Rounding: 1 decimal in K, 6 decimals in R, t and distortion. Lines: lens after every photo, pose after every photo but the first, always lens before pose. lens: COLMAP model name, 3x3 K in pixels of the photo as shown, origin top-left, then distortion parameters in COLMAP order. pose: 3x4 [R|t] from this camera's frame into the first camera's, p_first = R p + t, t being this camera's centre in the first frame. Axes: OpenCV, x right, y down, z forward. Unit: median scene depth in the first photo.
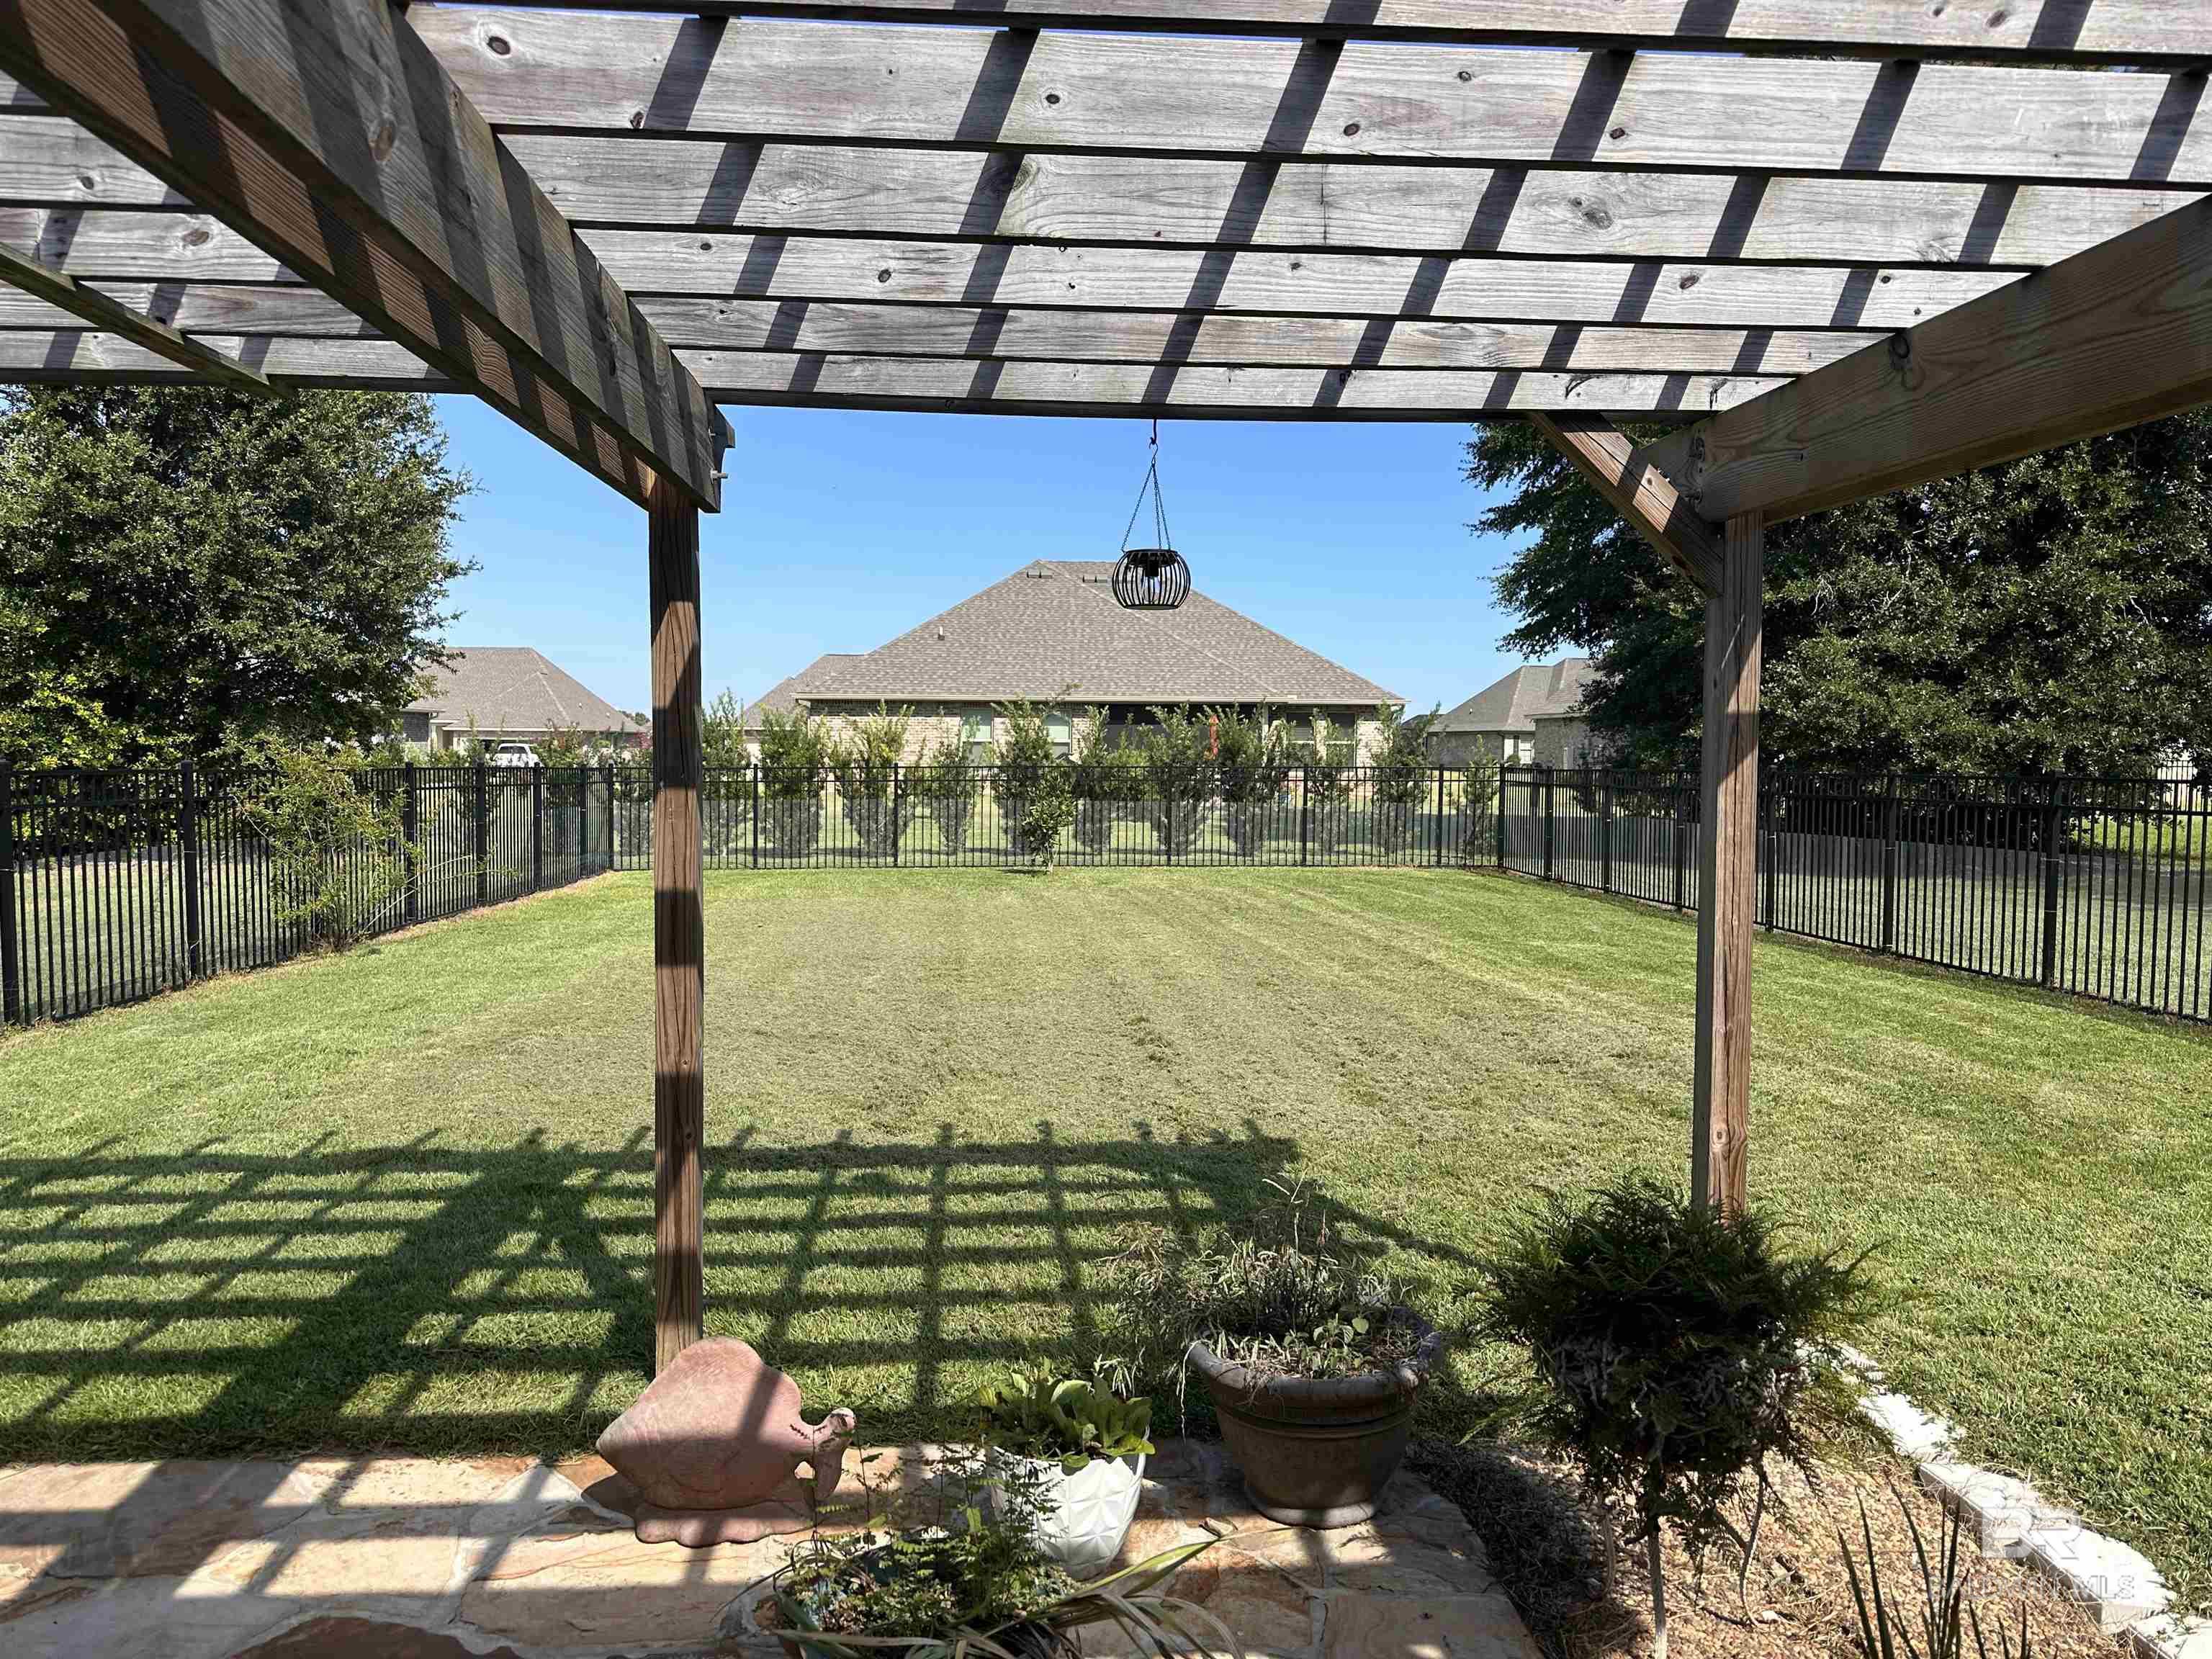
lens RADIAL K [[1556.5, 0, 1101.1], [0, 1556.5, 818.9], [0, 0, 1]] dist [0.058276, -0.042484]
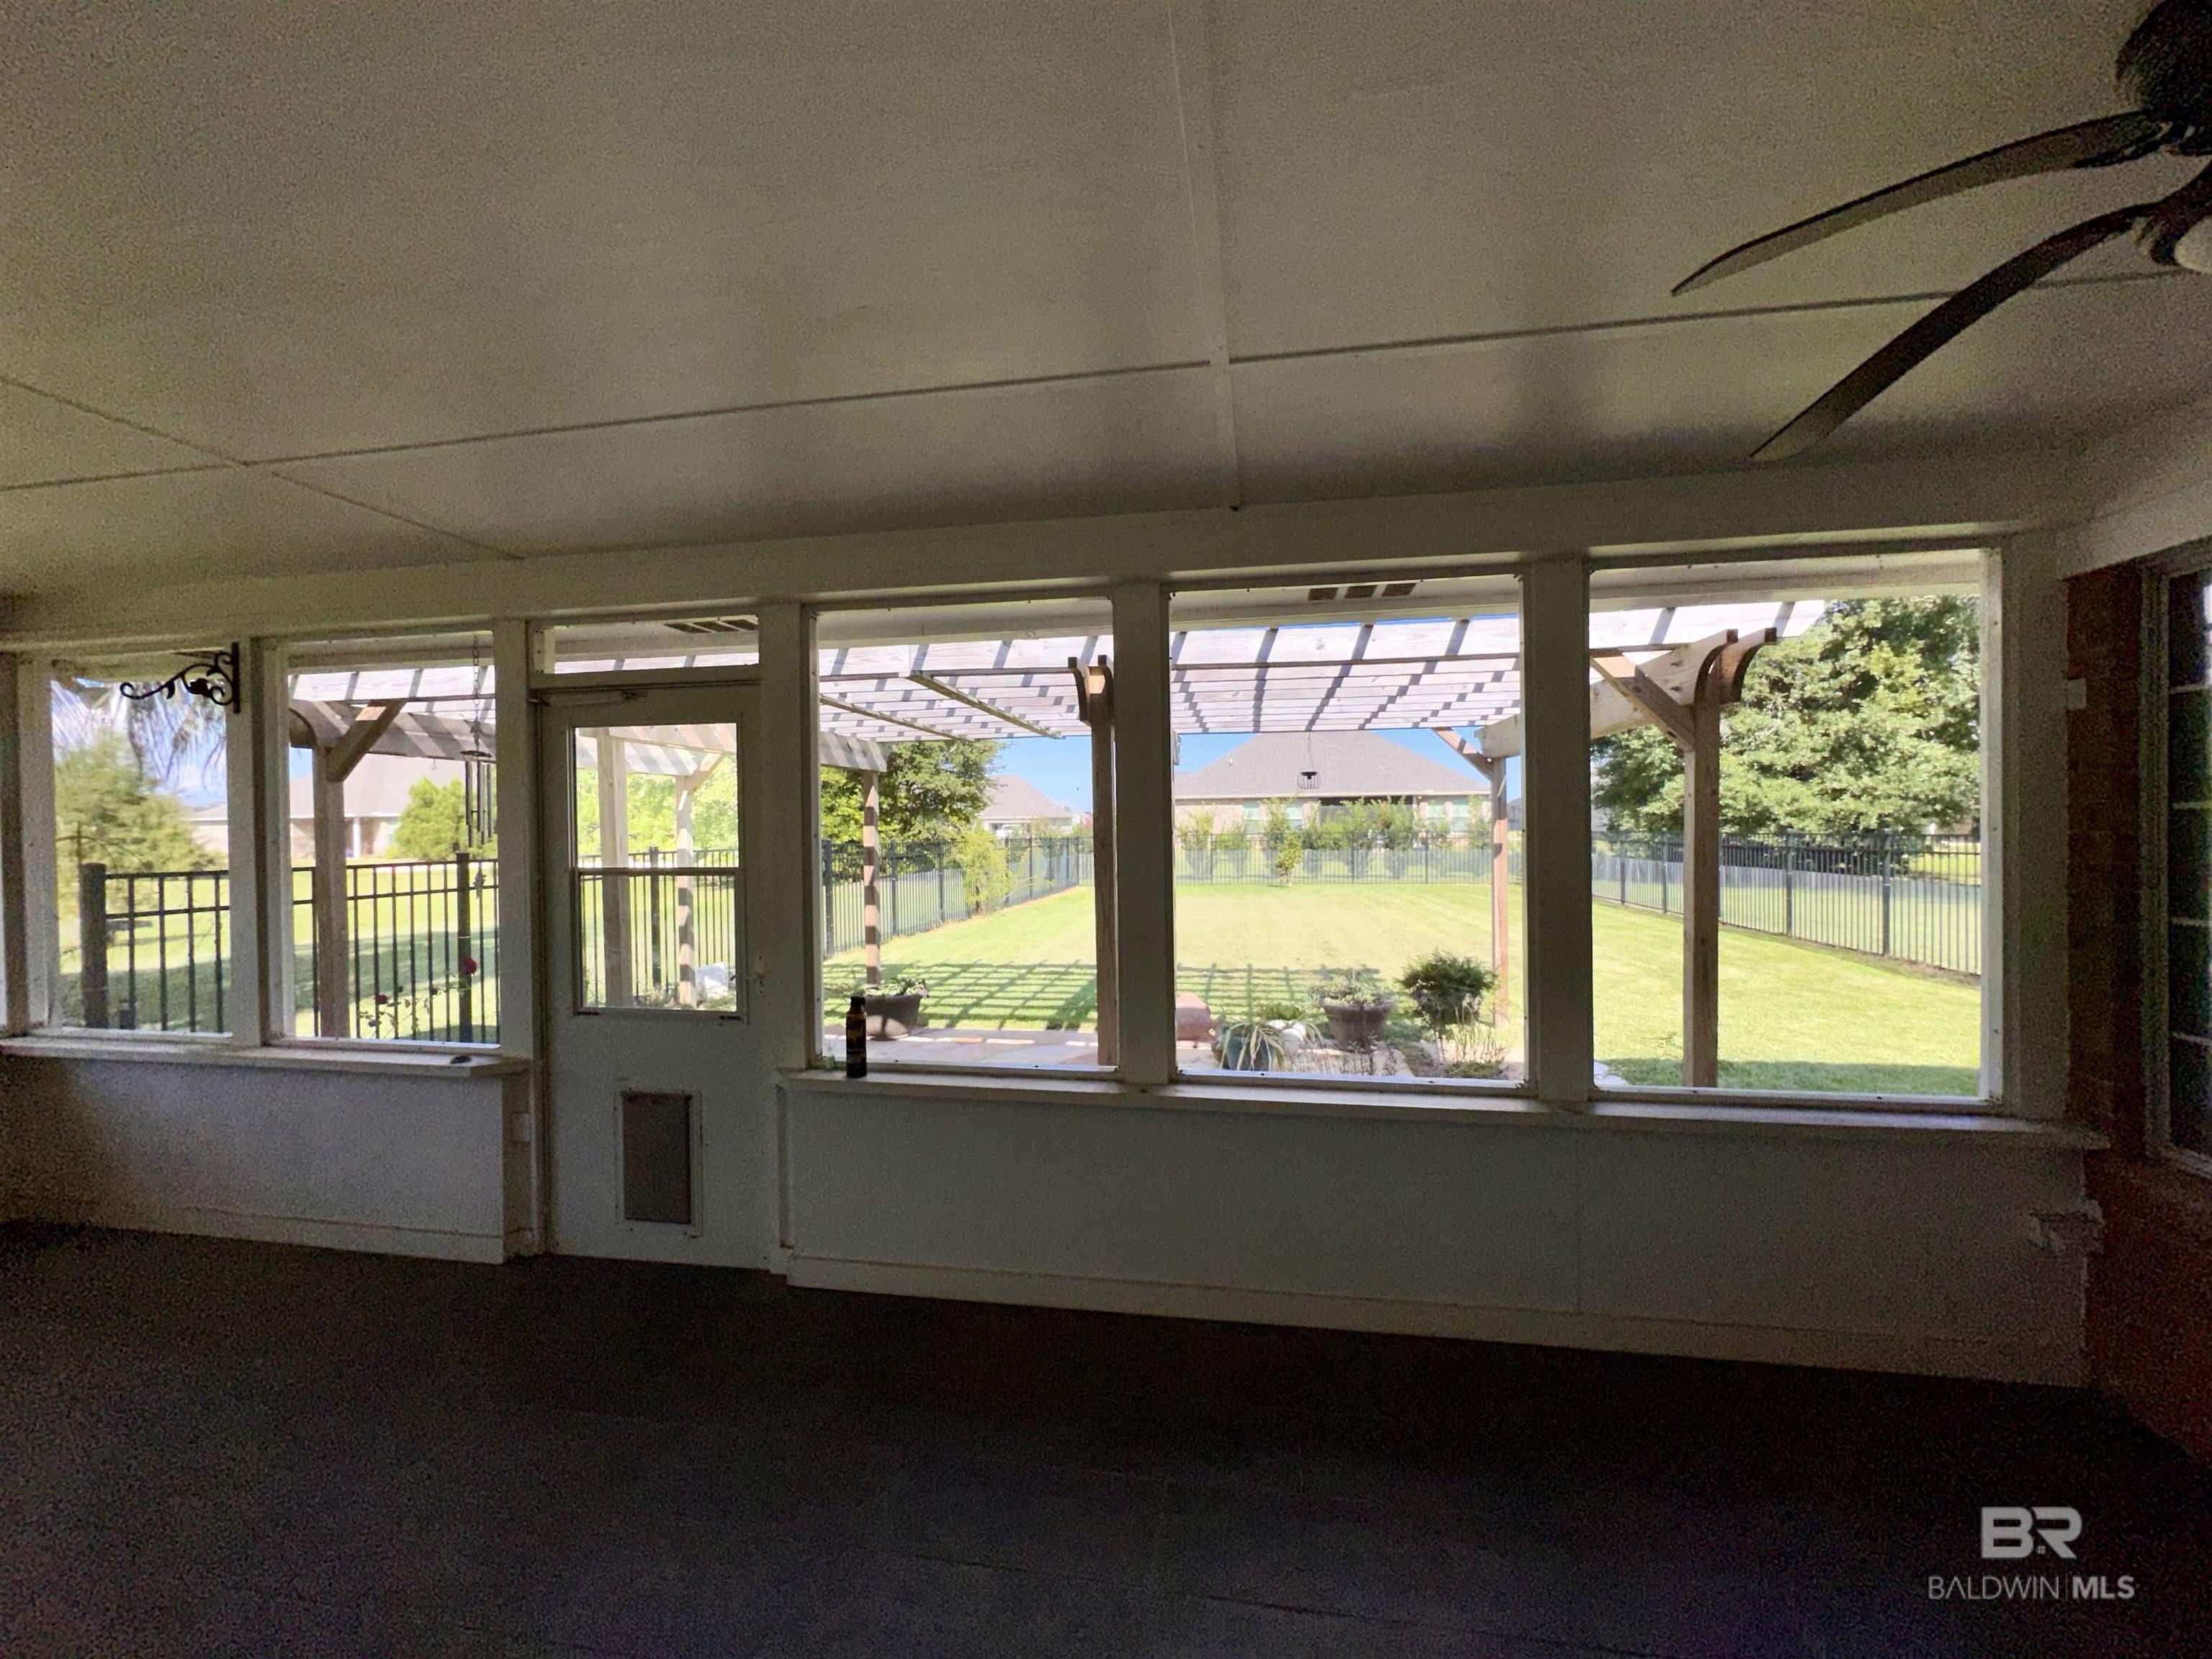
lens RADIAL K [[901.8, 0, 1117.5], [0, 901.8, 826.9], [0, 0, 1]] dist [0.003613, 0.000251]
pose [[0.973829, -0.016926, -0.226649, 0.014465], [0.007878, 0.999138, -0.040766, 0.003452], [0.227143, 0.037913, 0.973123, -0.166309]]
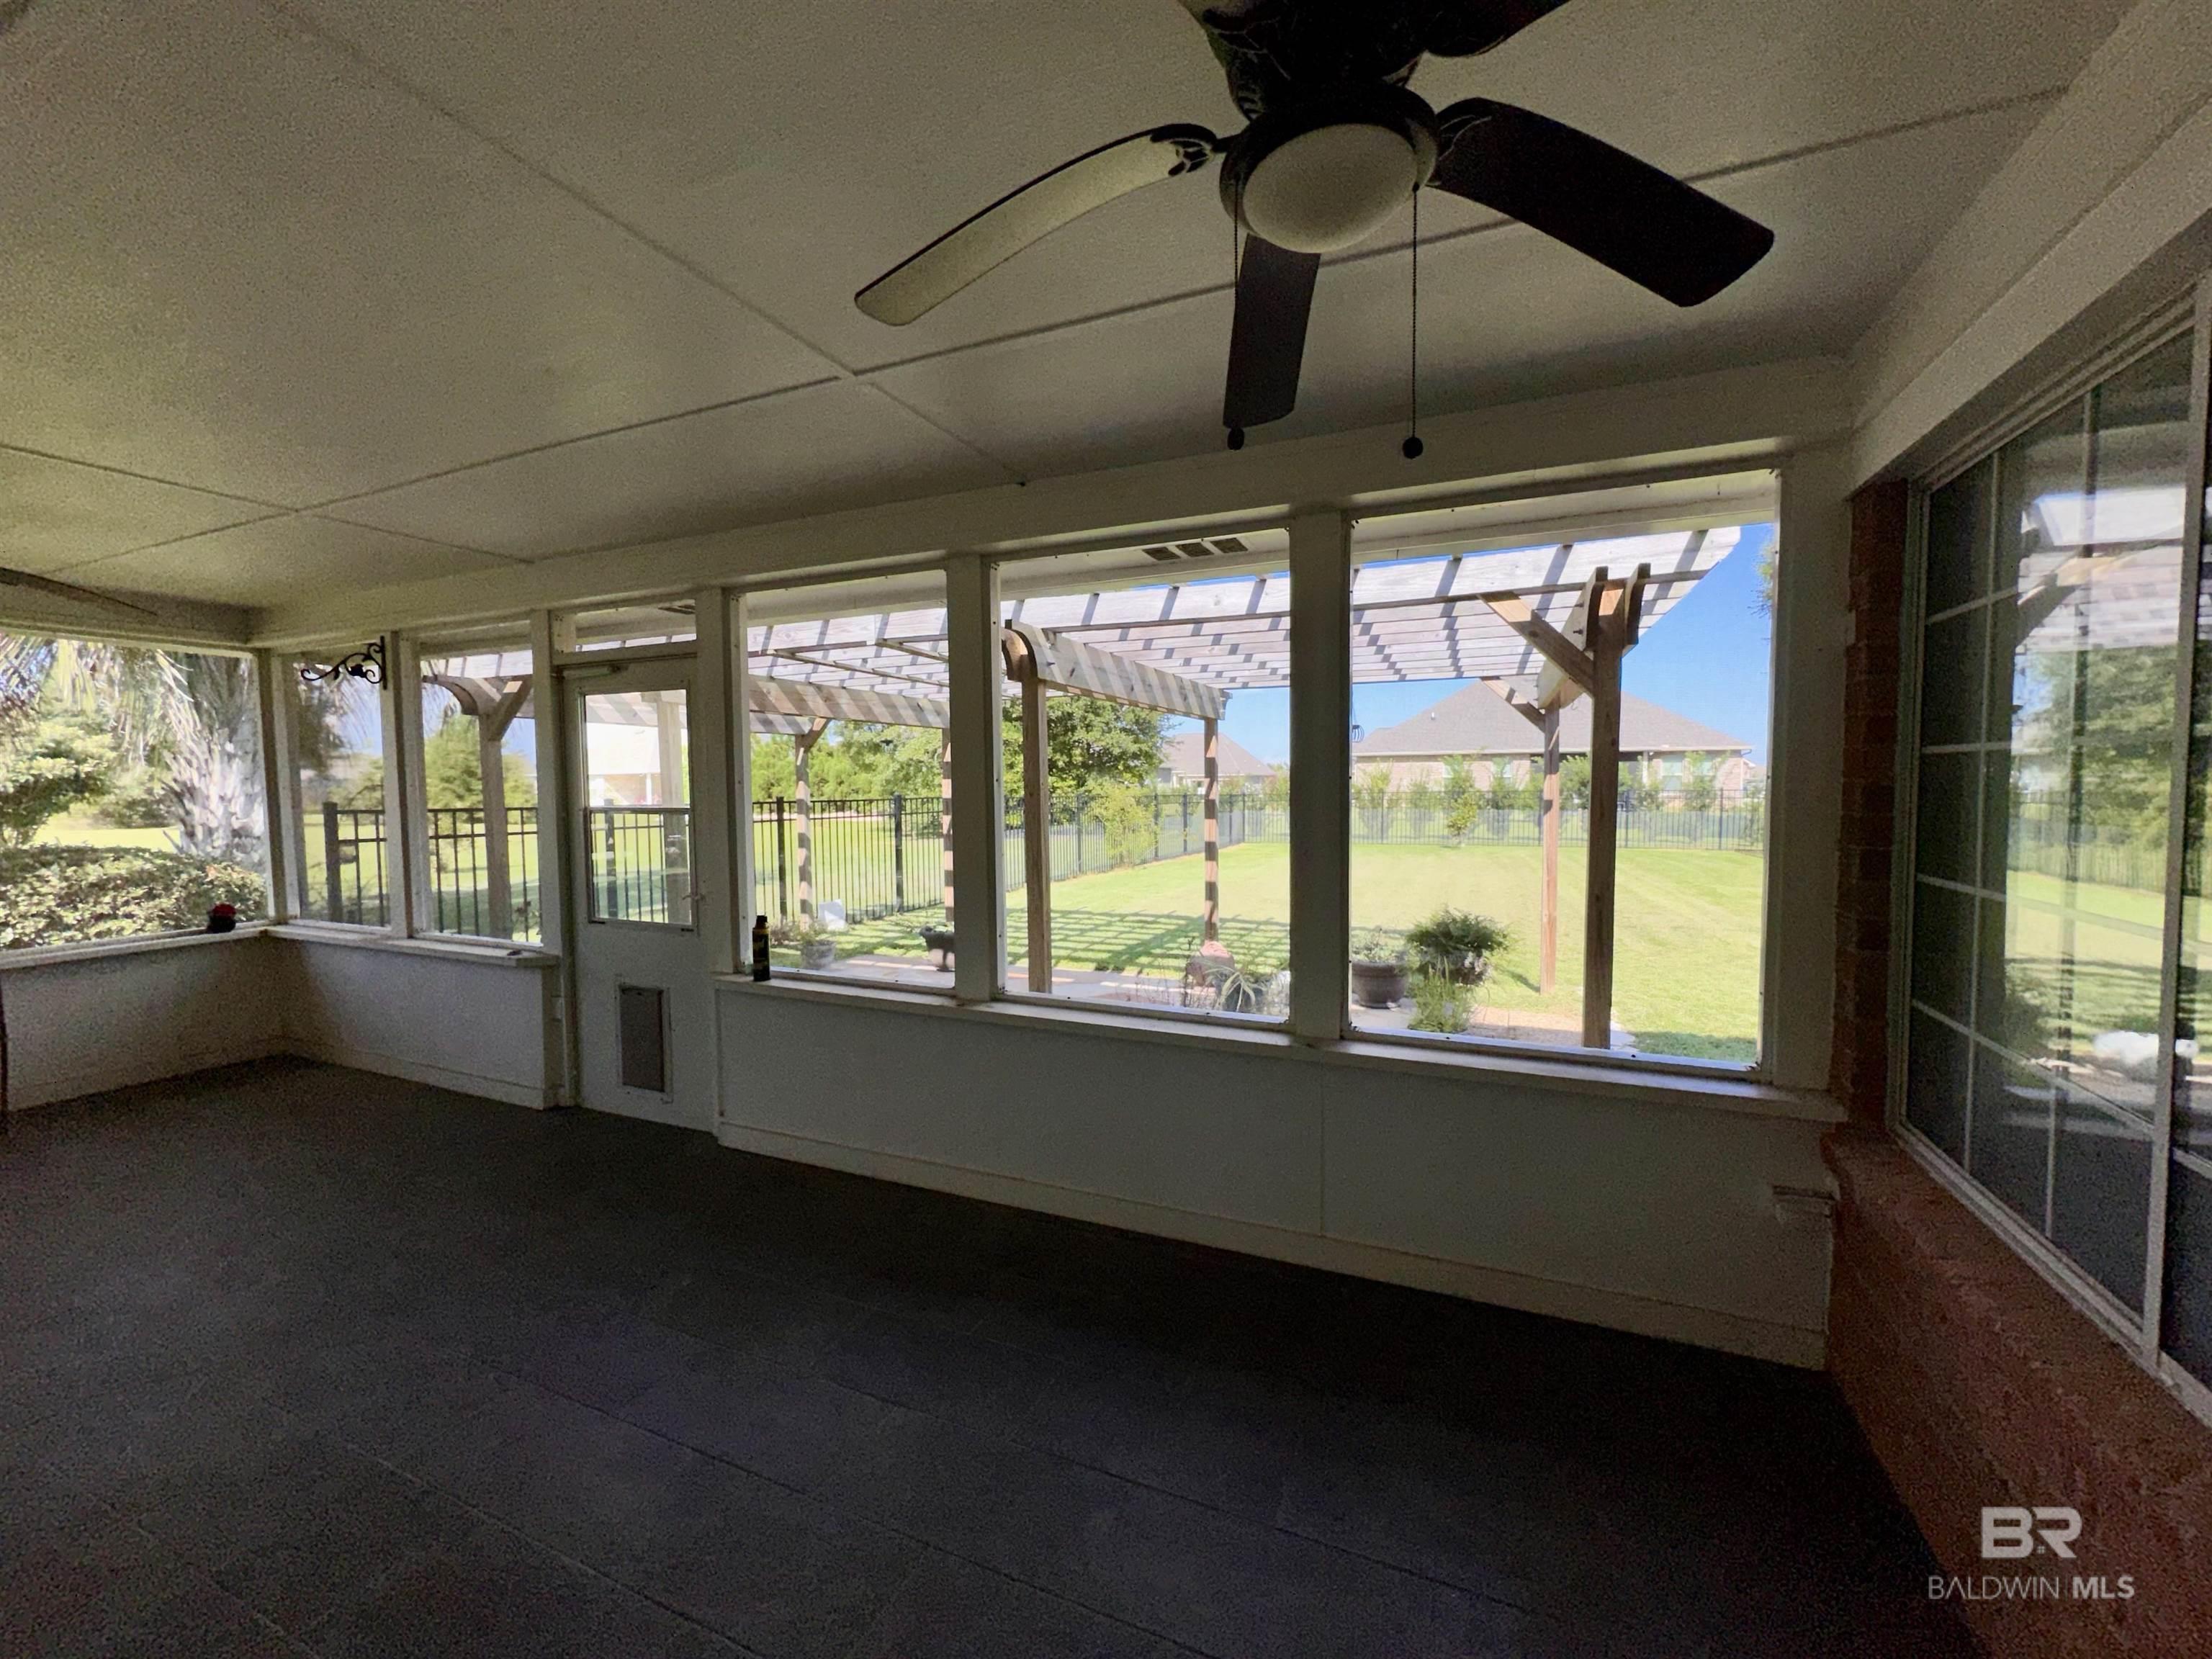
lens RADIAL K [[901.8, 0, 1114.7], [0, 901.8, 834.2], [0, 0, 1]] dist [0.003613, 0.000251]
pose [[0.891987, 0.012322, -0.451893, 0.079014], [-0.006867, 0.999882, 0.013709, 0.005673], [0.452009, -0.009125, 0.891967, -0.159130]]
